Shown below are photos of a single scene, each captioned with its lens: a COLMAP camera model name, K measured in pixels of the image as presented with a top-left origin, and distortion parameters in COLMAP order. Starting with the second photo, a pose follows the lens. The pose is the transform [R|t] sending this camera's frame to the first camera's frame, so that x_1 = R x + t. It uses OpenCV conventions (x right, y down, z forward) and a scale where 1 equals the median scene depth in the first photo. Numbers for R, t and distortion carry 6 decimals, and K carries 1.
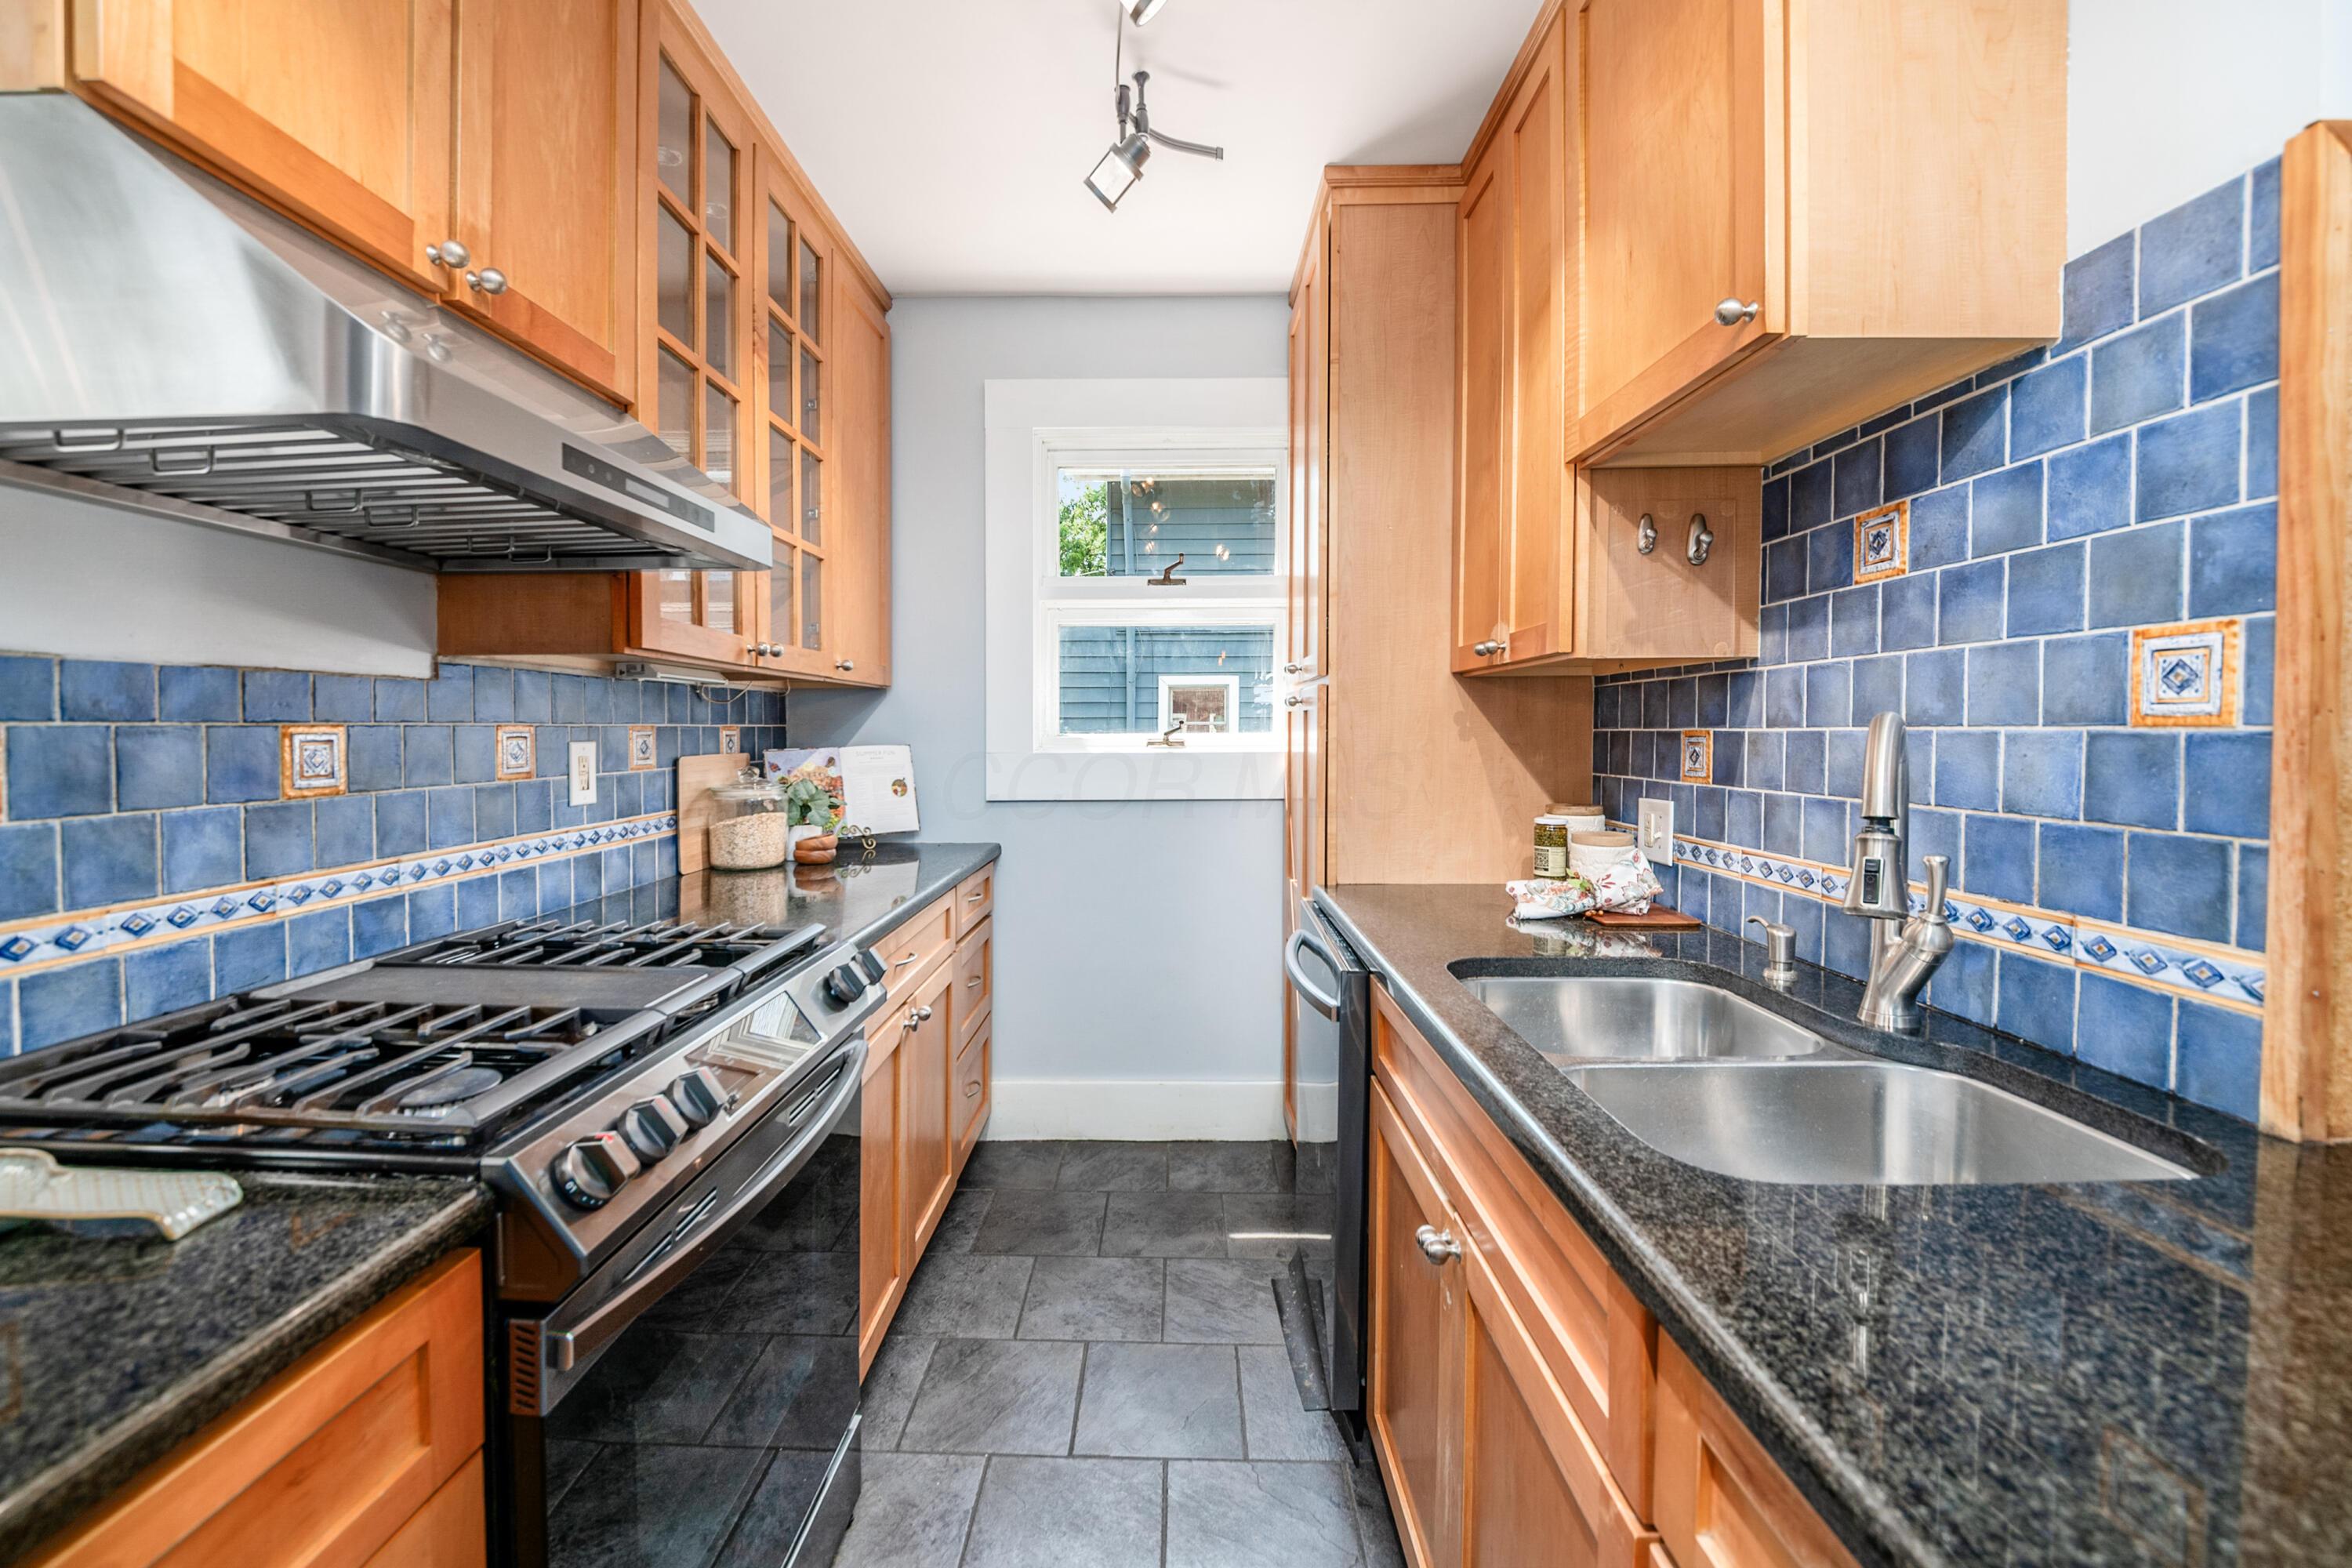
lens RADIAL K [[960.5, 0, 1174.5], [0, 960.5, 734.7], [0, 0, 1]] dist [-0.015305, -0.000492]
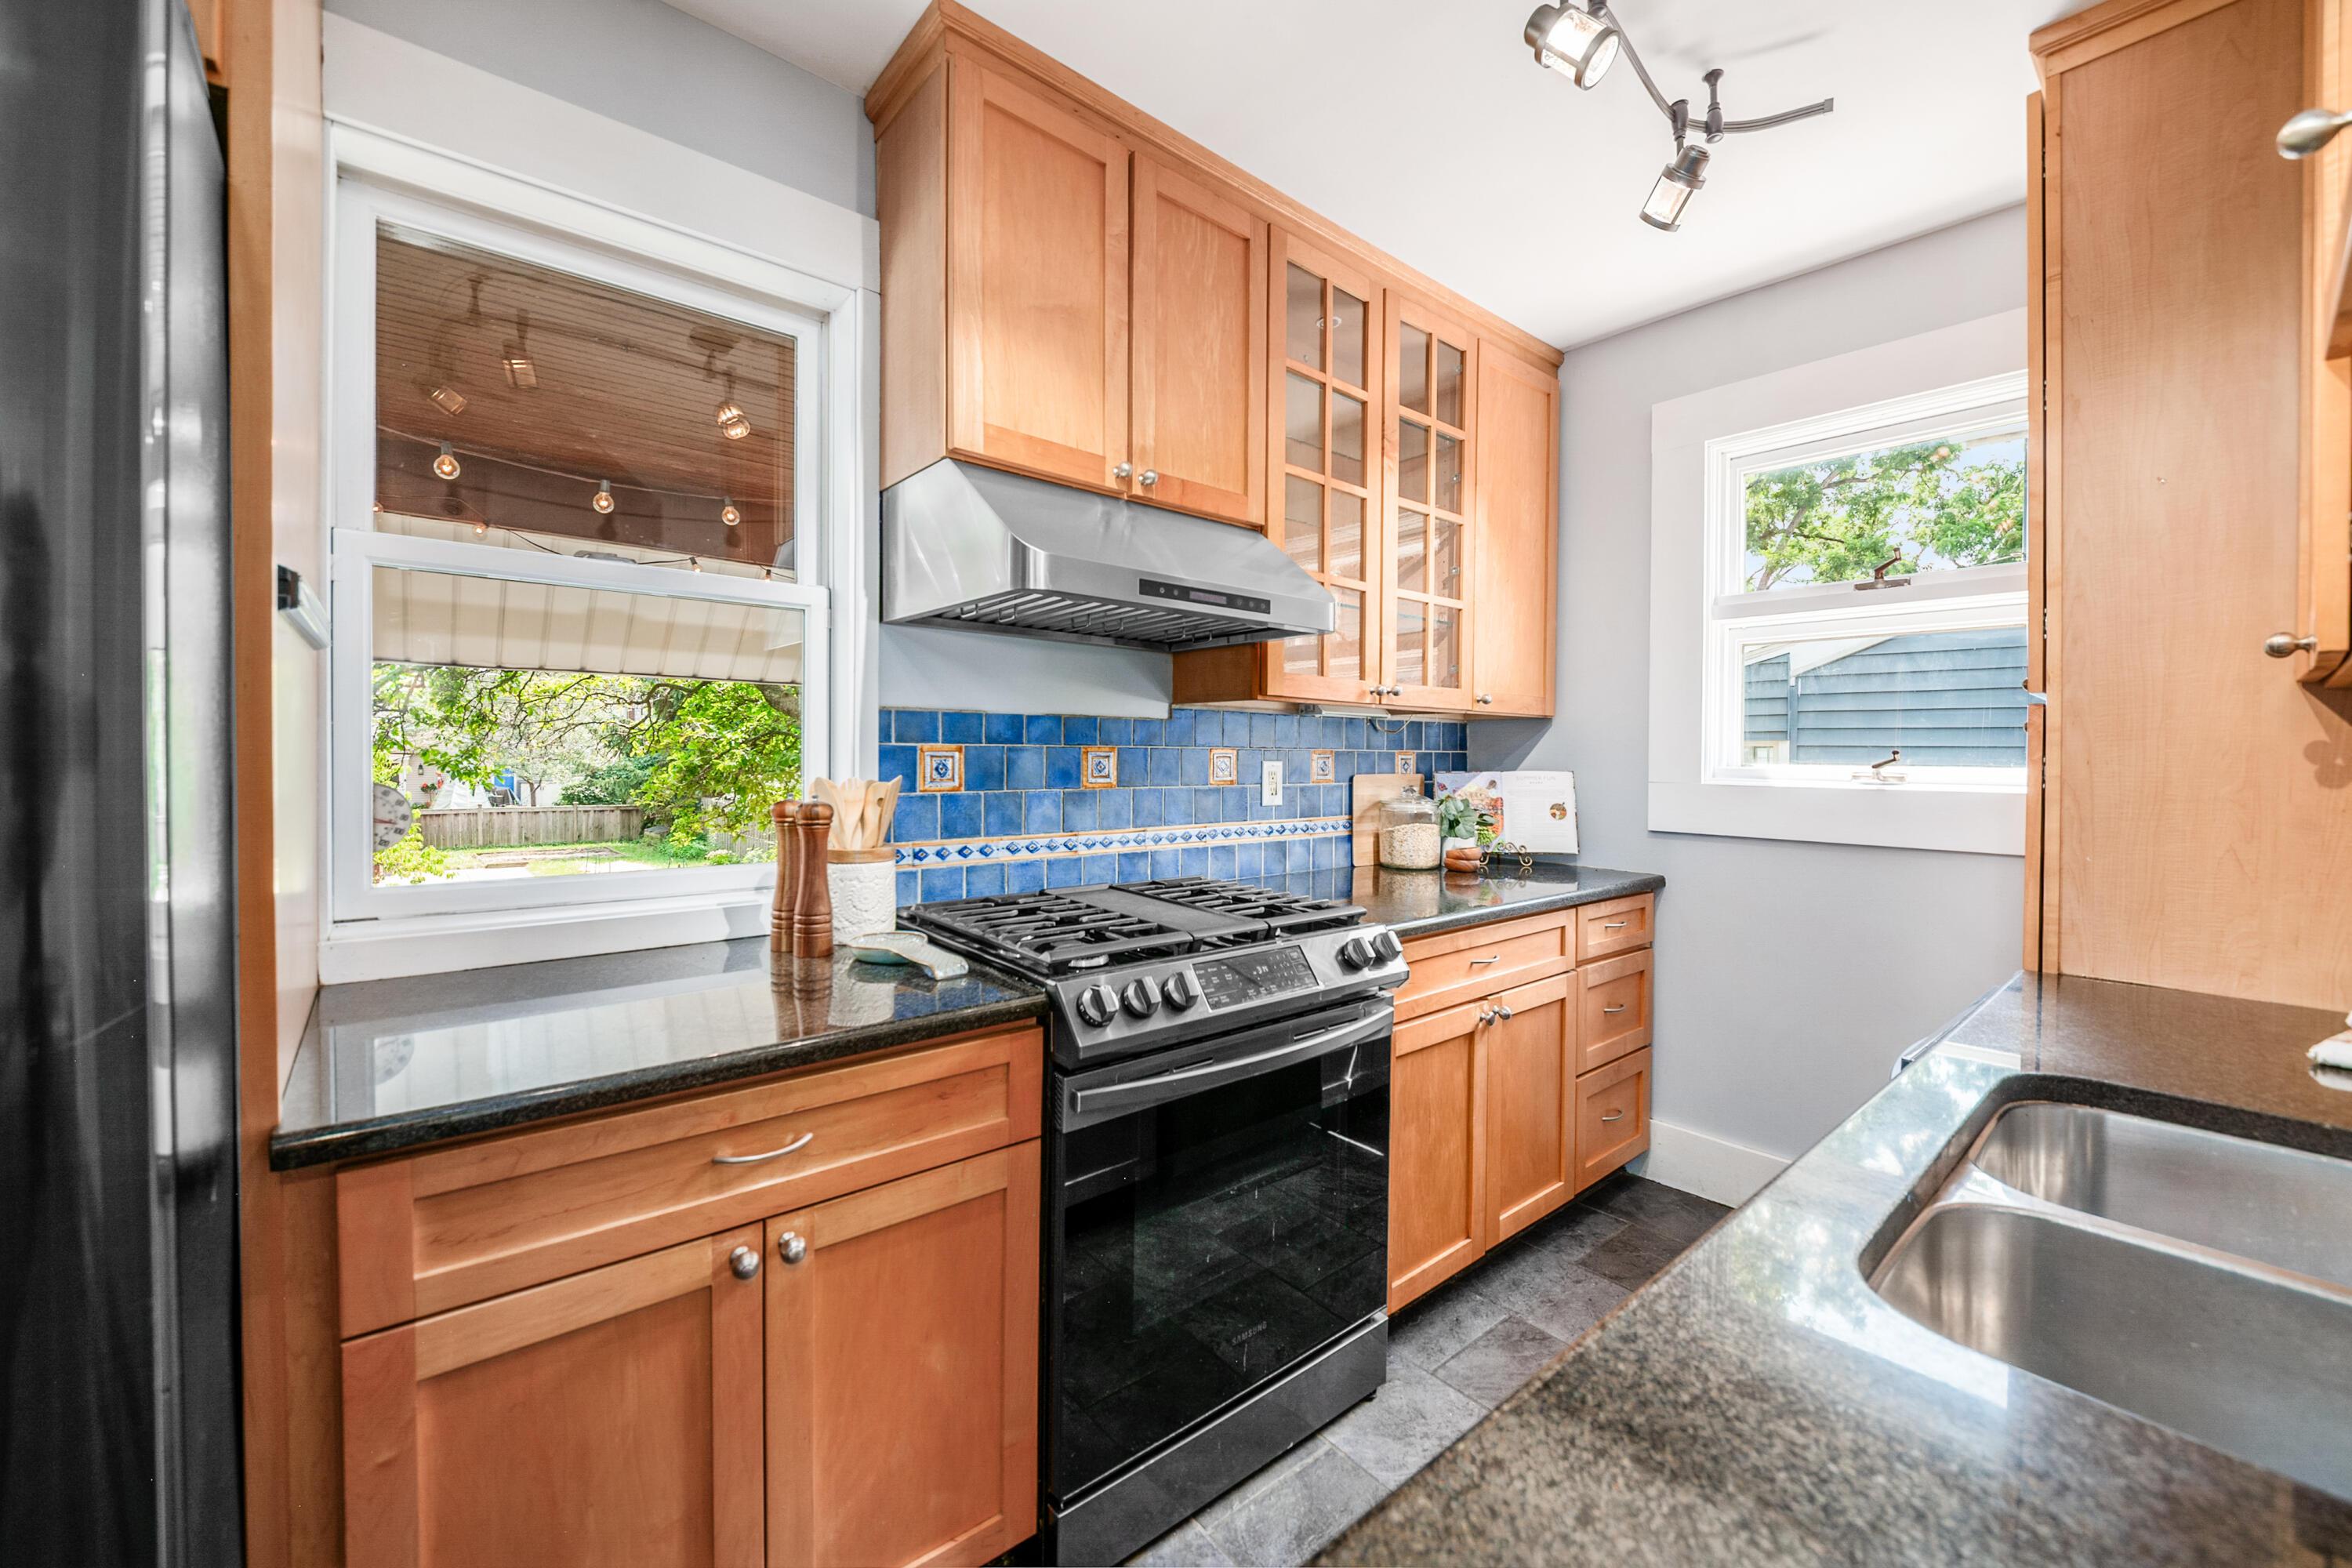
lens RADIAL K [[929.0, 0, 1176.4], [0, 929.0, 744.2], [0, 0, 1]] dist [-0.000059, -0.000179]
pose [[0.647024, 0.006348, -0.762443, 0.392150], [-0.021064, 0.999733, -0.009551, -0.001557], [0.762179, 0.022240, 0.646985, 0.003285]]
